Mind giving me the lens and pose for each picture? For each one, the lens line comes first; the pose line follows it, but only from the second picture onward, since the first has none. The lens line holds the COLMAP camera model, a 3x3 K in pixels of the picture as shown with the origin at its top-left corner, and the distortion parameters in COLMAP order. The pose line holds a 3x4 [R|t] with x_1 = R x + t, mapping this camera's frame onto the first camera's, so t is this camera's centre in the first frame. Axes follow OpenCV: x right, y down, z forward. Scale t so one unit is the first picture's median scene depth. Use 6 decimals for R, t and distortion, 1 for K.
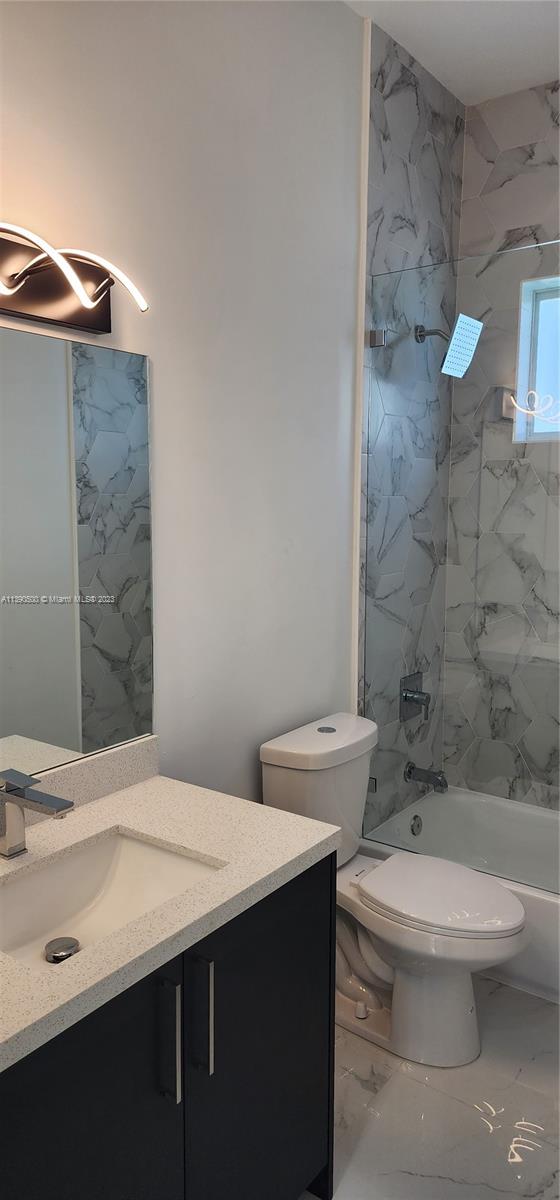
lens RADIAL K [[805.1, 0, 282.3], [0, 805.1, 597.3], [0, 0, 1]] dist [0.067851, -0.056972]
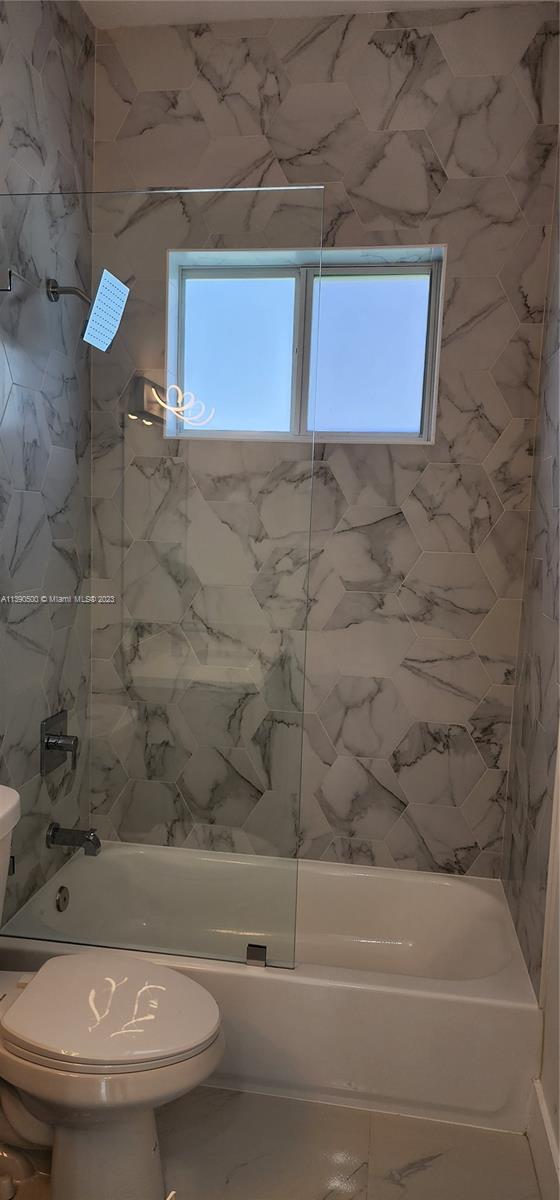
lens RADIAL K [[805.1, 0, 273.5], [0, 805.1, 614.5], [0, 0, 1]] dist [0.067851, -0.056972]
pose [[0.893127, -0.025692, 0.449071, -0.004727], [0.023601, 0.999669, 0.010254, -0.007477], [-0.449186, 0.001440, 0.893437, 0.175444]]
